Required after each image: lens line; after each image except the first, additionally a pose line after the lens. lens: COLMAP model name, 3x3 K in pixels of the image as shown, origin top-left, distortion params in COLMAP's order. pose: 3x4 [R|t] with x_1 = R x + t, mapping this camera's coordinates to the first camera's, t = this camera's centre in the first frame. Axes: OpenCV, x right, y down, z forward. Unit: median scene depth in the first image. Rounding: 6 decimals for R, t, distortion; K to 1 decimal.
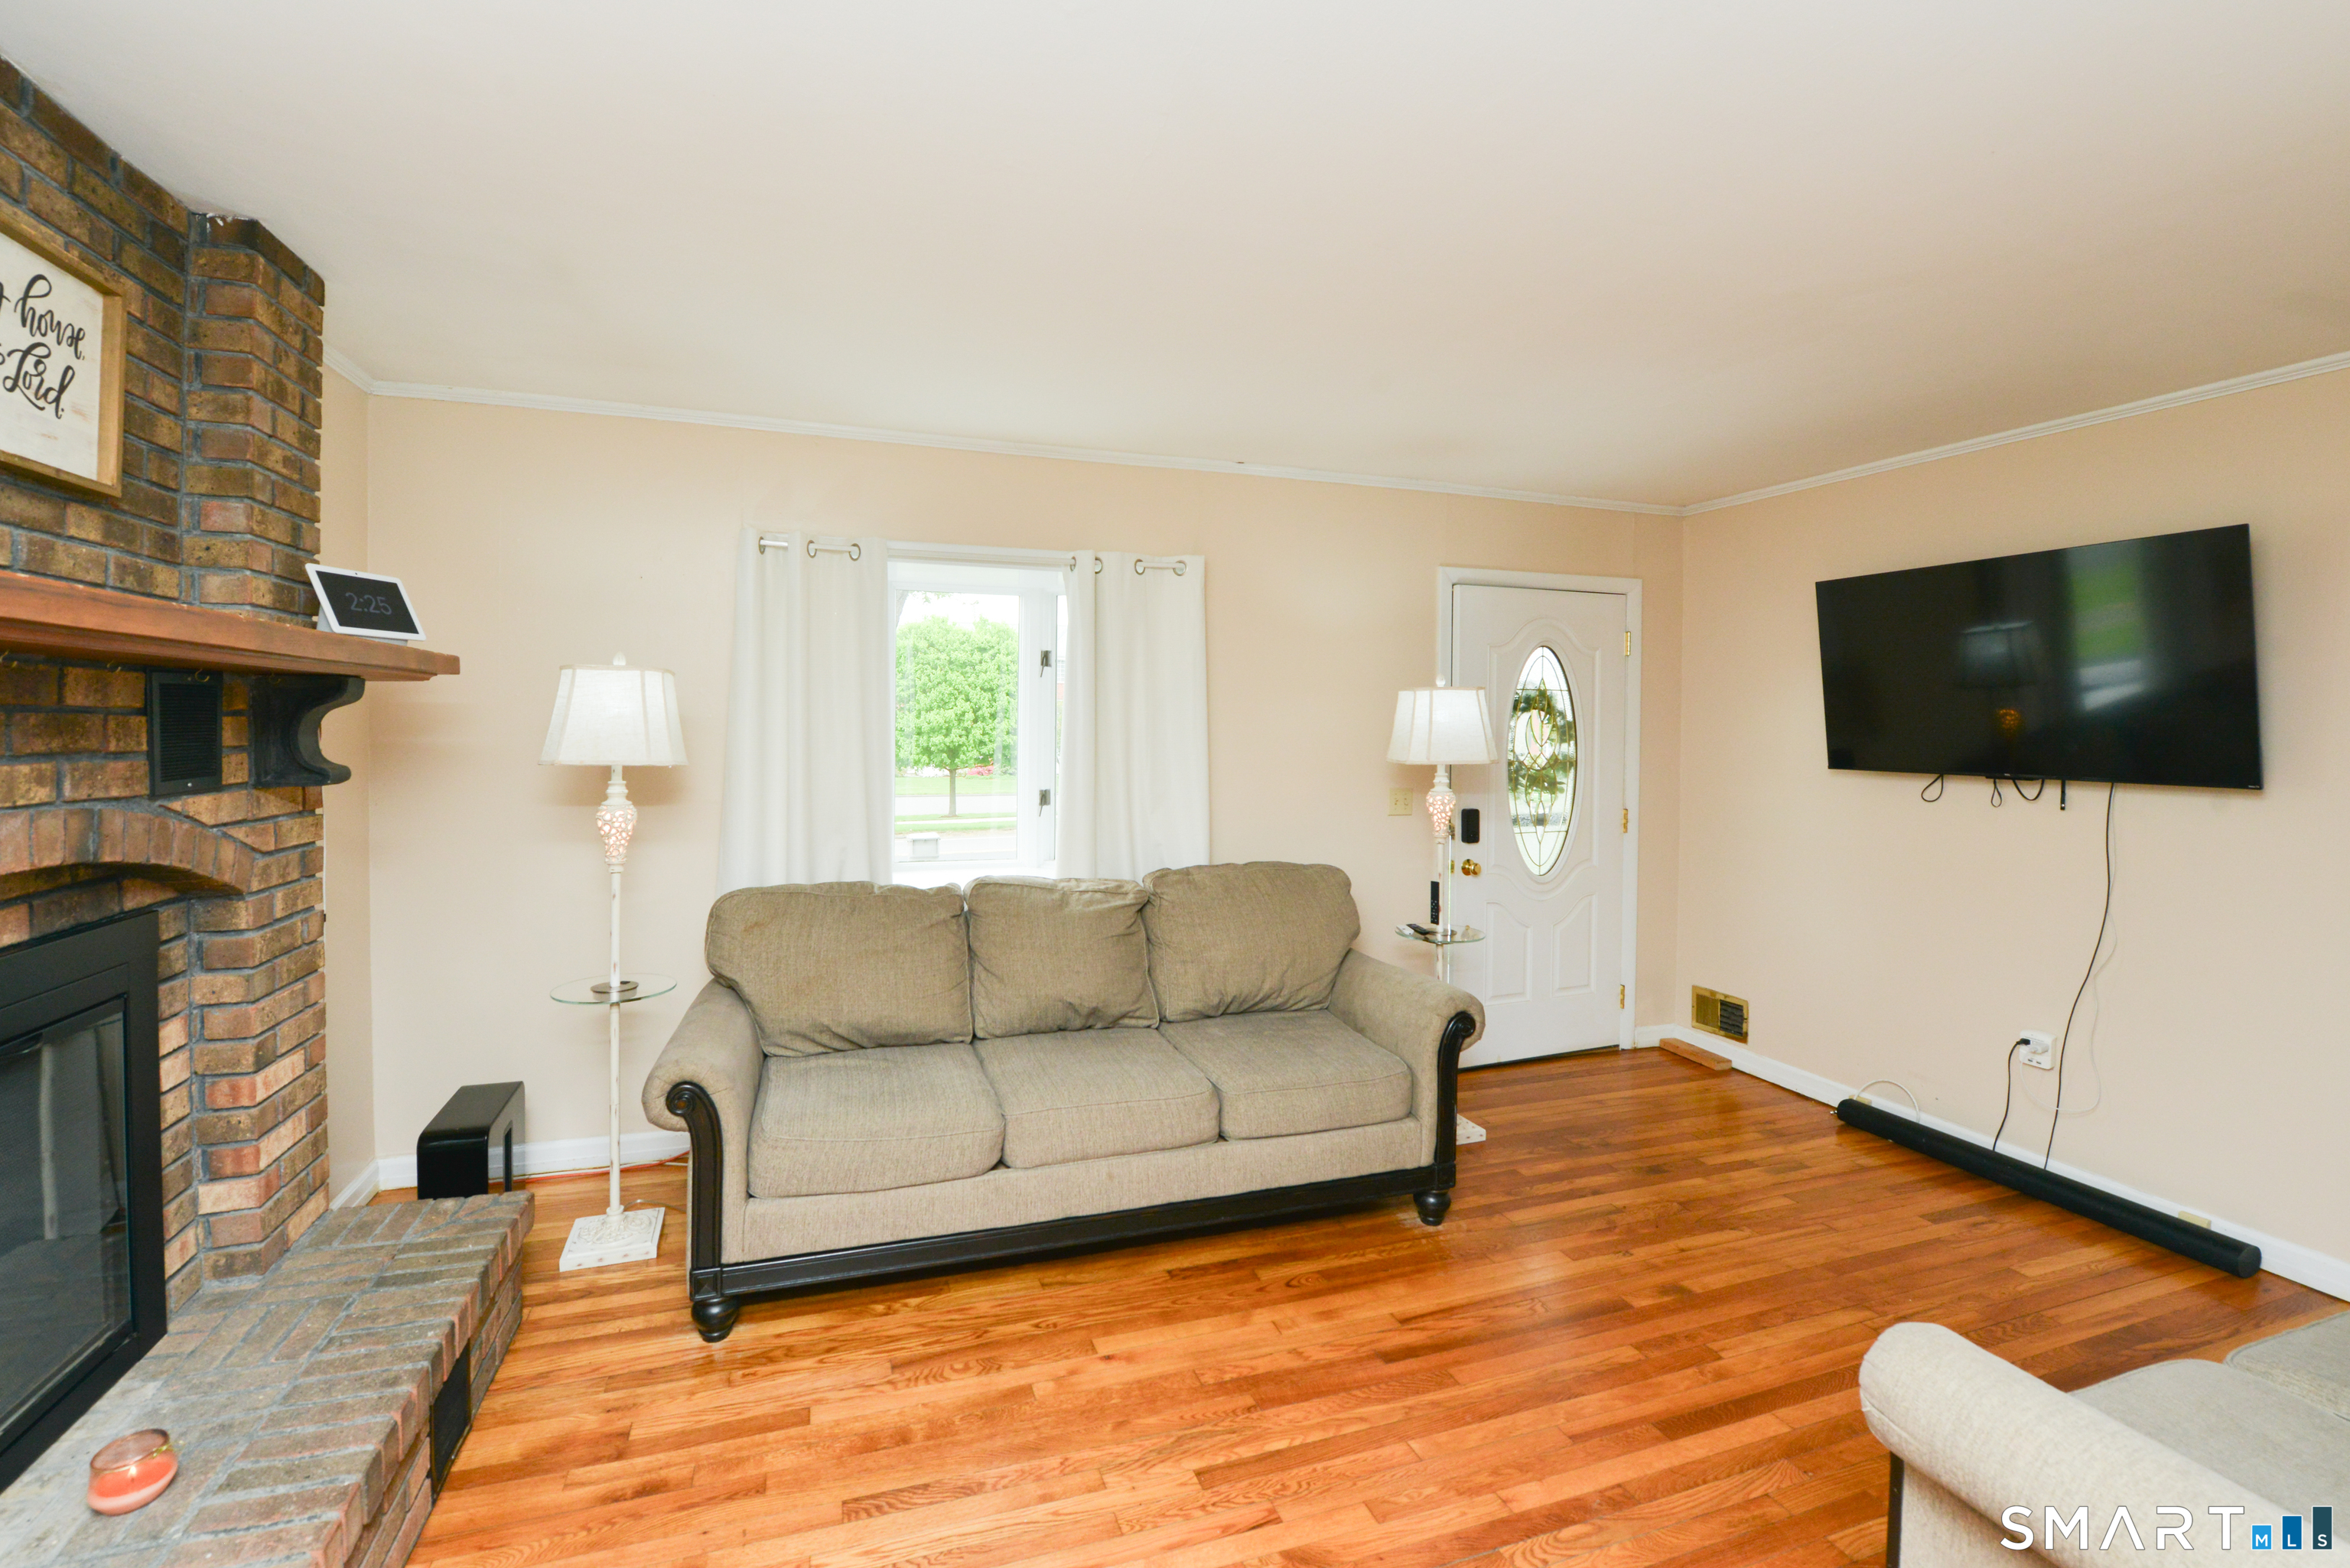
lens RADIAL K [[997.7, 0, 1150.6], [0, 997.7, 735.0], [0, 0, 1]] dist [-0.012326, -0.004143]
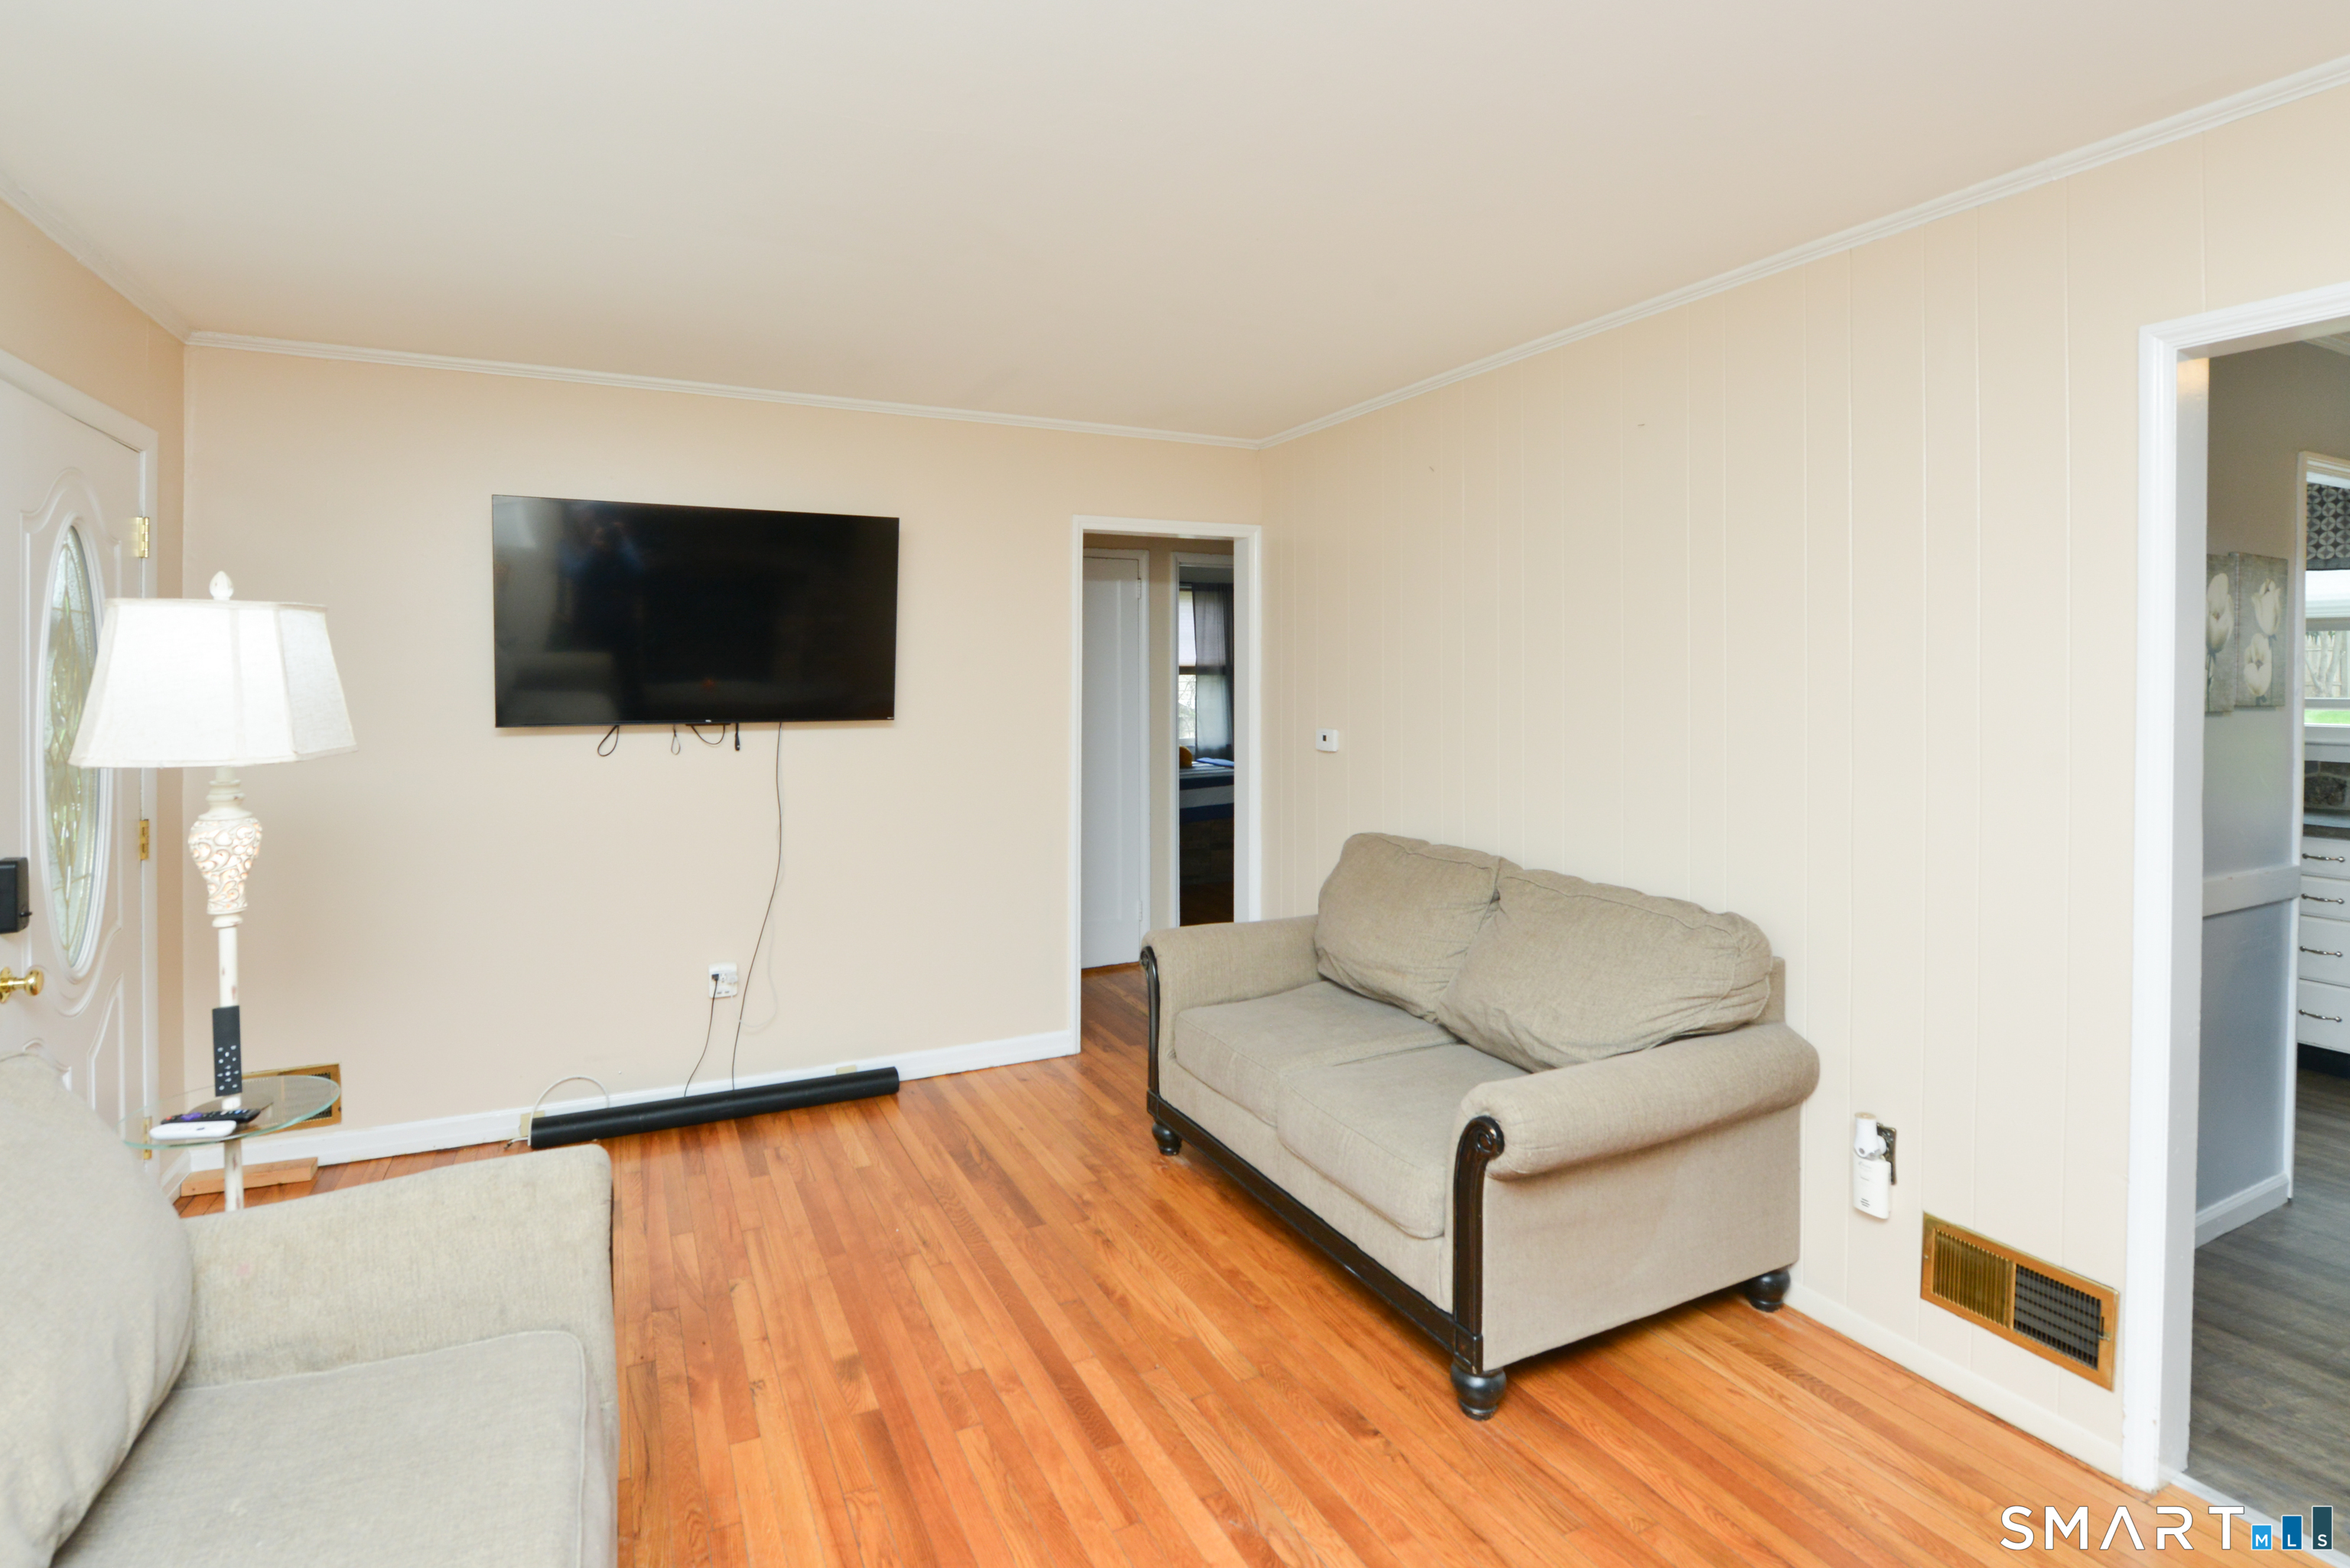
lens RADIAL K [[1111.1, 0, 1123.0], [0, 1111.1, 679.8], [0, 0, 1]] dist [-0.002894, -0.009990]
pose [[-0.107146, -0.016137, 0.994112, -0.343957], [0.011660, 0.999779, 0.017486, -0.018720], [-0.994175, 0.013465, -0.106934, 0.749033]]
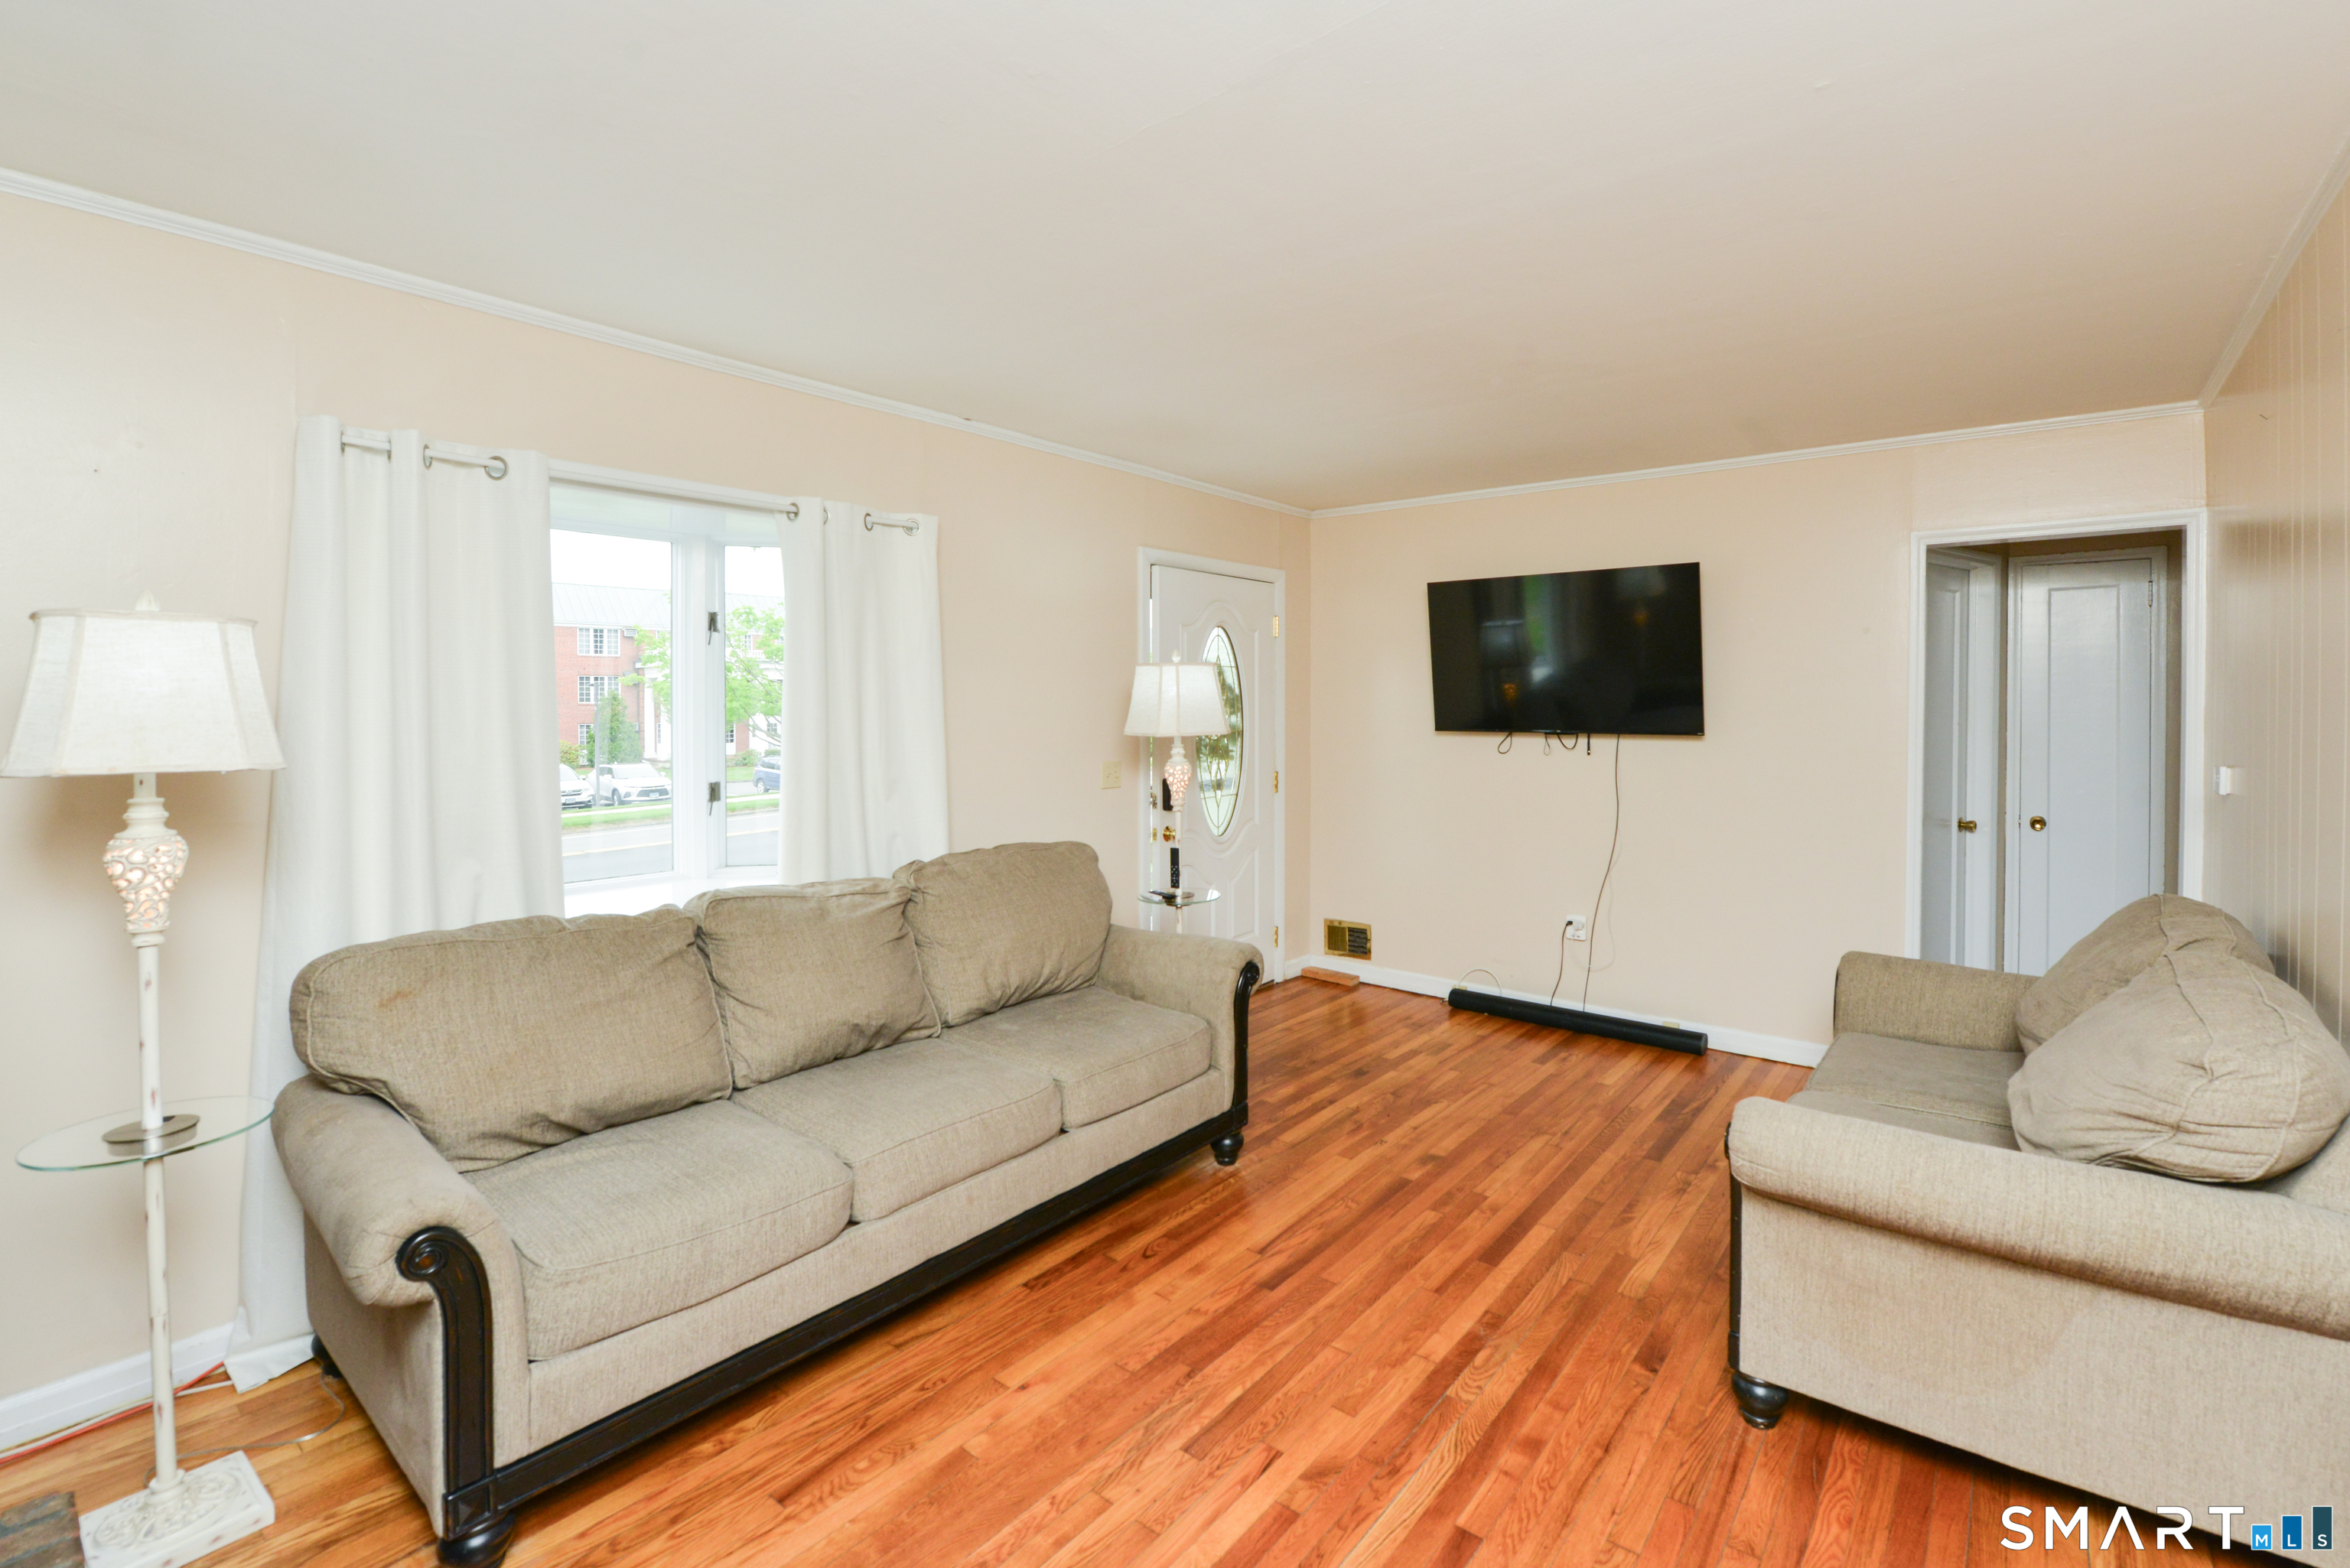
lens RADIAL K [[1016.0, 0, 1281.8], [0, 1016.0, 716.4], [0, 0, 1]] dist [-0.008987, -0.006474]
pose [[0.813696, -0.018089, 0.581010, -0.290792], [0.015260, 0.999836, 0.009758, -0.000210], [-0.581091, 0.000926, 0.813838, 0.074794]]
